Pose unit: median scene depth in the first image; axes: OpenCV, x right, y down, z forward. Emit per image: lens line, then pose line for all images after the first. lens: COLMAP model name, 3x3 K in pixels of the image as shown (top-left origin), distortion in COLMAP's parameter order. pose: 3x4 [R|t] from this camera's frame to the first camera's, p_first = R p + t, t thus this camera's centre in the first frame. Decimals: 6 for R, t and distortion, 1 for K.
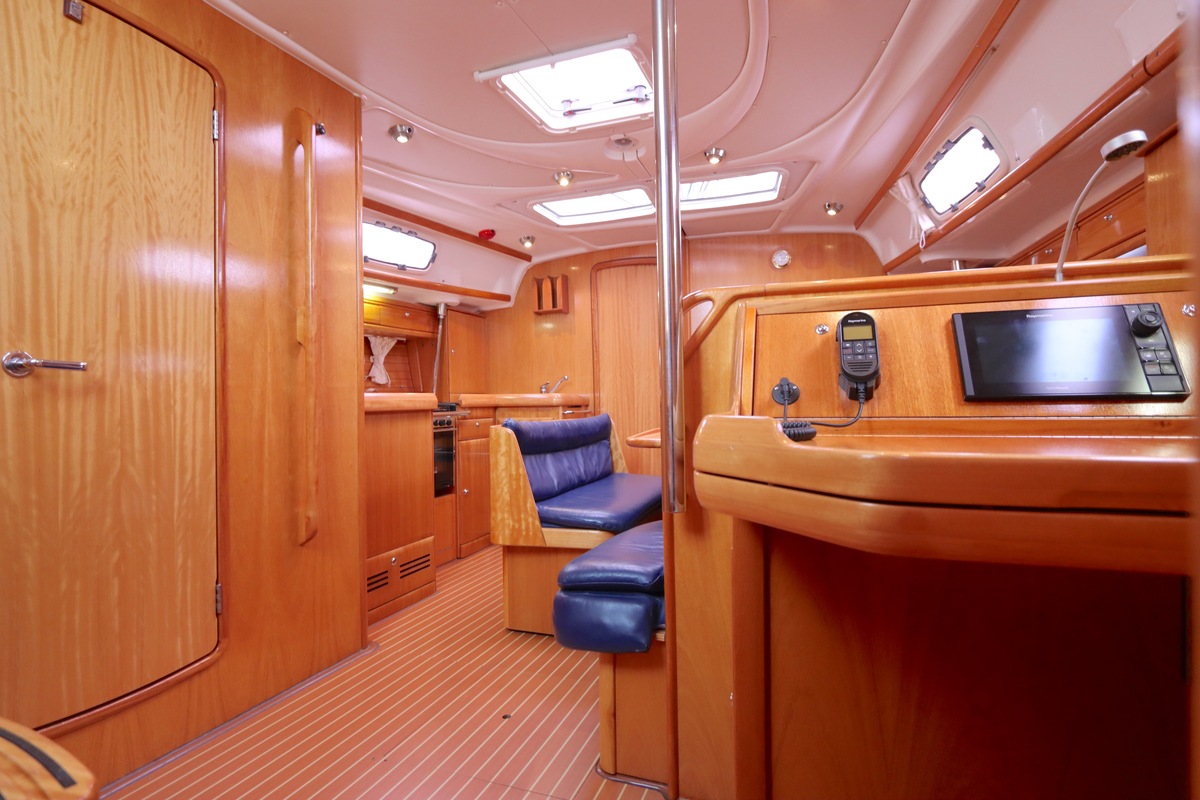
lens RADIAL K [[609.3, 0, 598.5], [0, 609.3, 394.6], [0, 0, 1]] dist [-0.018373, 0.001018]
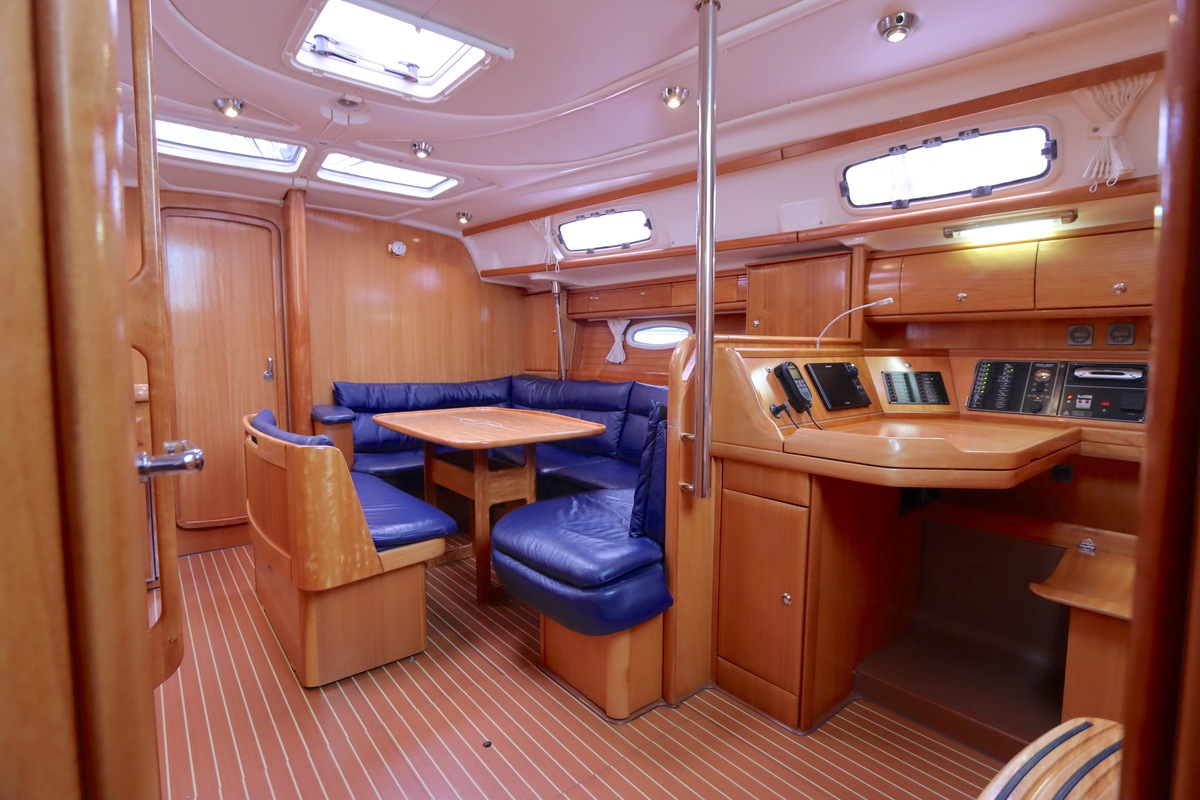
lens RADIAL K [[572.7, 0, 599.8], [0, 572.7, 395.1], [0, 0, 1]] dist [-0.016765, 0.000872]
pose [[0.506155, -0.052659, 0.860834, -0.523944], [-0.014355, 0.997482, 0.069458, -0.060057], [-0.862323, -0.047513, 0.504124, 0.260990]]
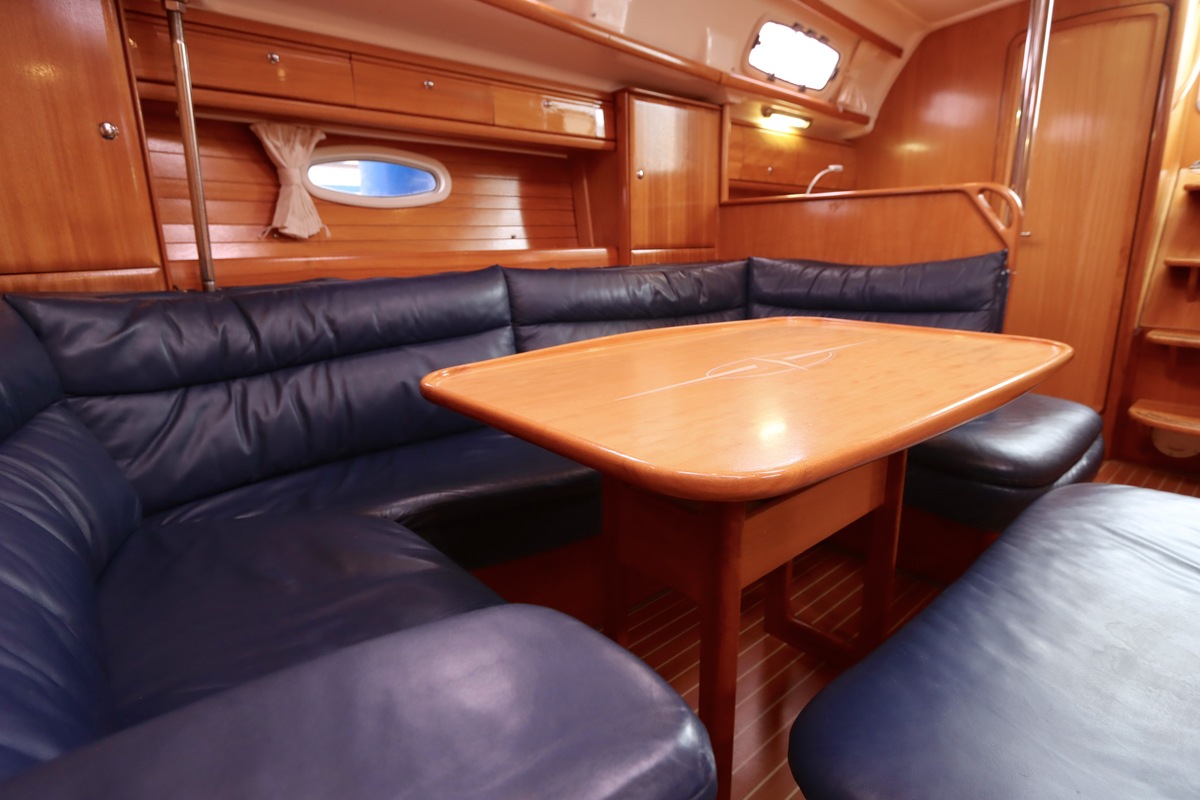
lens RADIAL K [[632.2, 0, 600.0], [0, 632.2, 394.3], [0, 0, 1]] dist [-0.016334, 0.002321]
pose [[-0.882431, -0.081139, 0.463391, 0.125721], [0.026632, 0.974818, 0.221404, -0.019046], [-0.469687, 0.207715, -0.858050, 1.374282]]
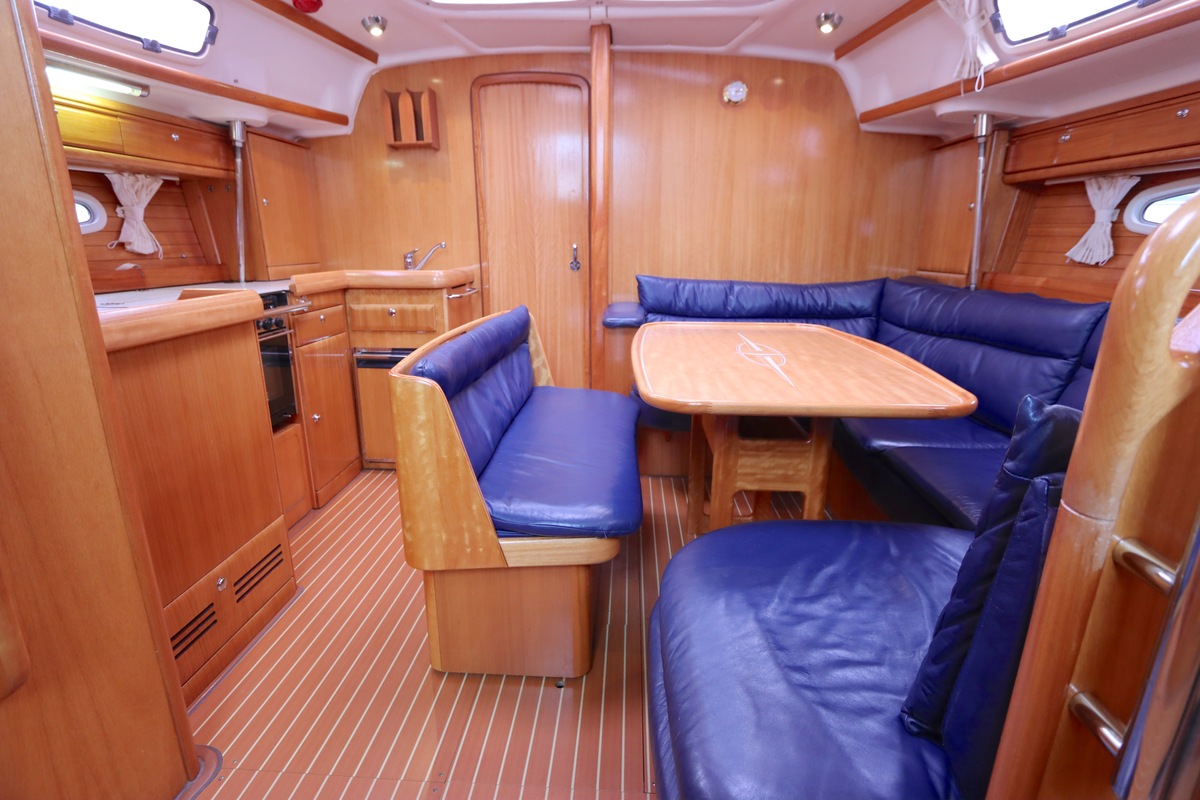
lens RADIAL K [[575.0, 0, 598.5], [0, 575.0, 393.8], [0, 0, 1]] dist [-0.017524, 0.001551]
pose [[0.954263, -0.058915, 0.293105, -0.130364], [-0.020987, 0.964772, 0.262250, -0.058494], [-0.298230, -0.256406, 0.919410, 0.403556]]
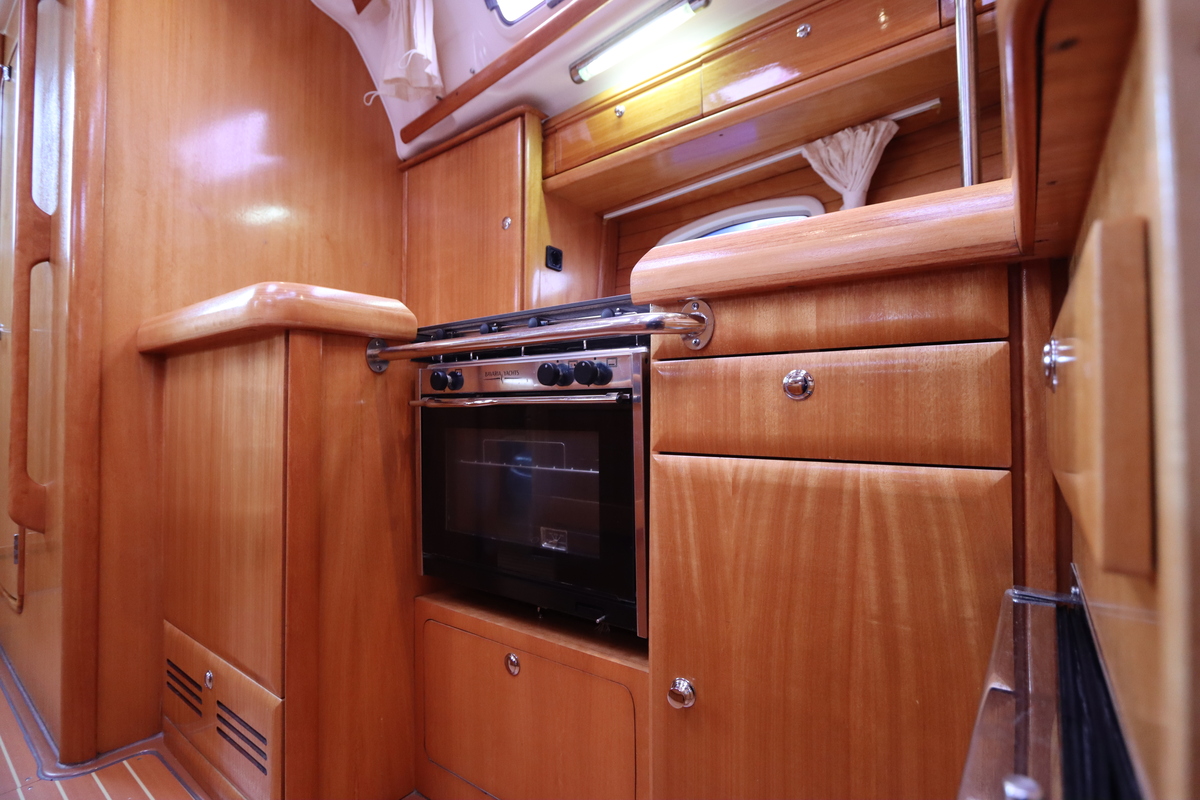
lens RADIAL K [[571.2, 0, 597.5], [0, 571.2, 392.9], [0, 0, 1]] dist [-0.017975, 0.000944]
pose [[-0.289557, -0.010451, -0.957104, -0.019719], [0.017133, 0.999724, -0.016100, 0.073028], [0.957007, -0.021060, -0.289298, 1.341583]]
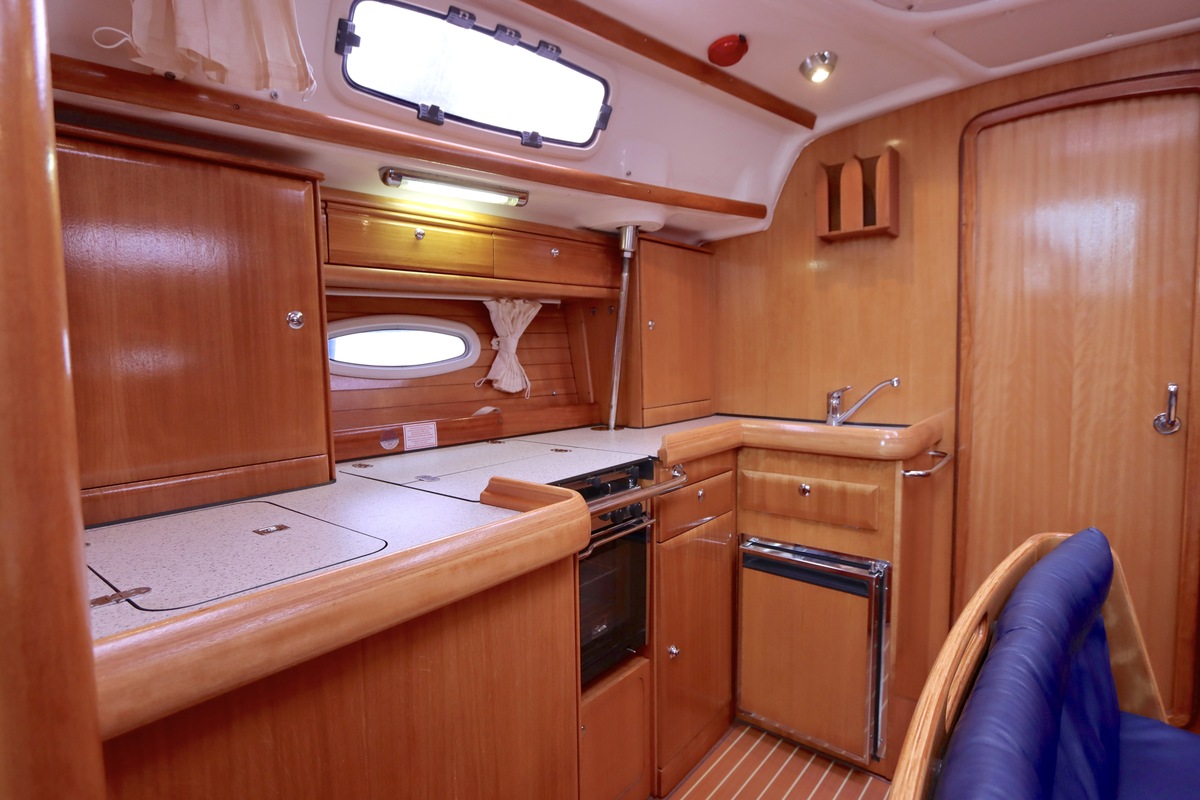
lens RADIAL K [[621.9, 0, 602.2], [0, 621.9, 392.3], [0, 0, 1]] dist [-0.016697, 0.000816]
pose [[0.946581, 0.027262, -0.321311, -0.165056], [0.001019, 0.996162, 0.087521, -0.088940], [0.322464, -0.083173, 0.942921, 0.744885]]
